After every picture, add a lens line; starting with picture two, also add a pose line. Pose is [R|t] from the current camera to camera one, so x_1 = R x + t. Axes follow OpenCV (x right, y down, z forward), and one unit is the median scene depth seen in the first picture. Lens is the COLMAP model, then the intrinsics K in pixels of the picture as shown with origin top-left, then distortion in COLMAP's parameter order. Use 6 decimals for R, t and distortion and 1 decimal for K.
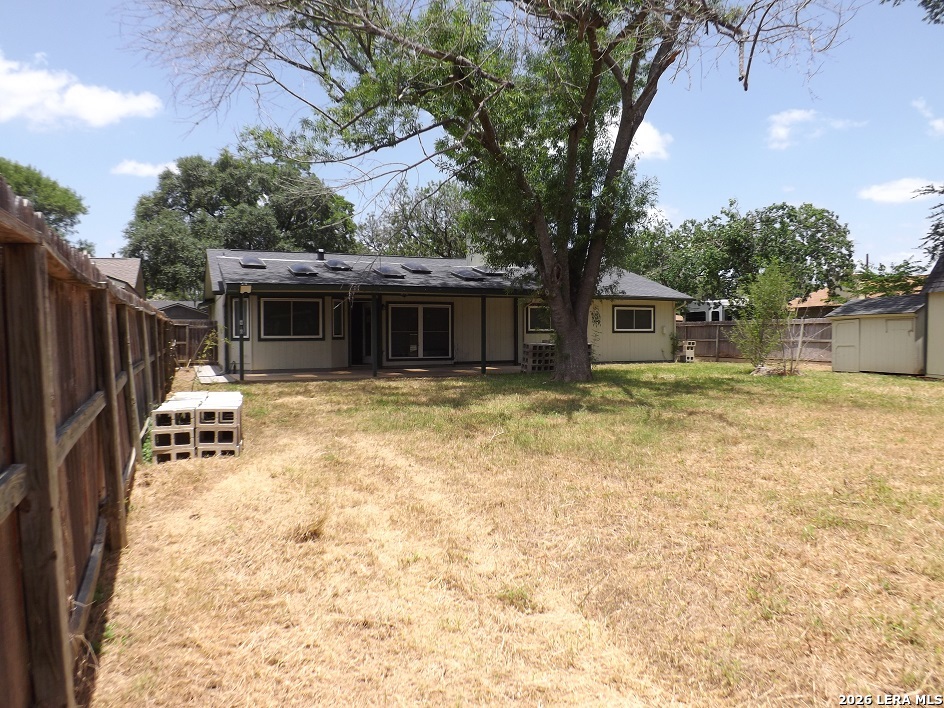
lens RADIAL K [[686.0, 0, 472.0], [0, 686.0, 354.0], [0, 0, 1]] dist [-0.040524, 0.001033]
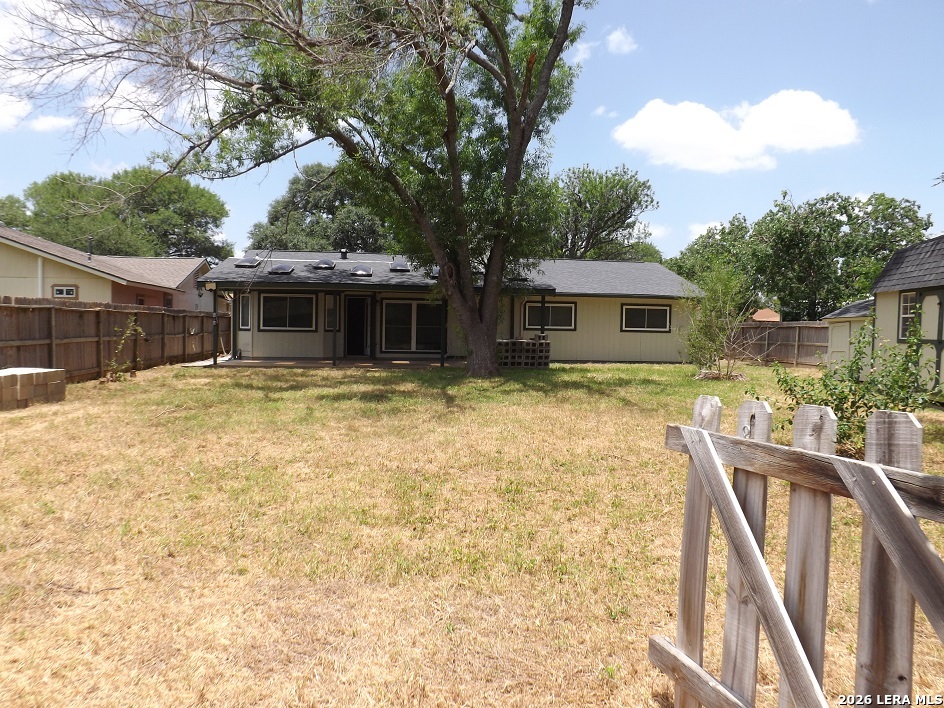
lens RADIAL K [[686.0, 0, 472.0], [0, 686.0, 354.0], [0, 0, 1]] dist [-0.040524, 0.001033]
pose [[0.965409, 0.031366, -0.258849, 0.297592], [-0.029444, 0.999503, 0.011297, -0.004618], [0.259074, -0.003284, 0.965852, -0.003303]]
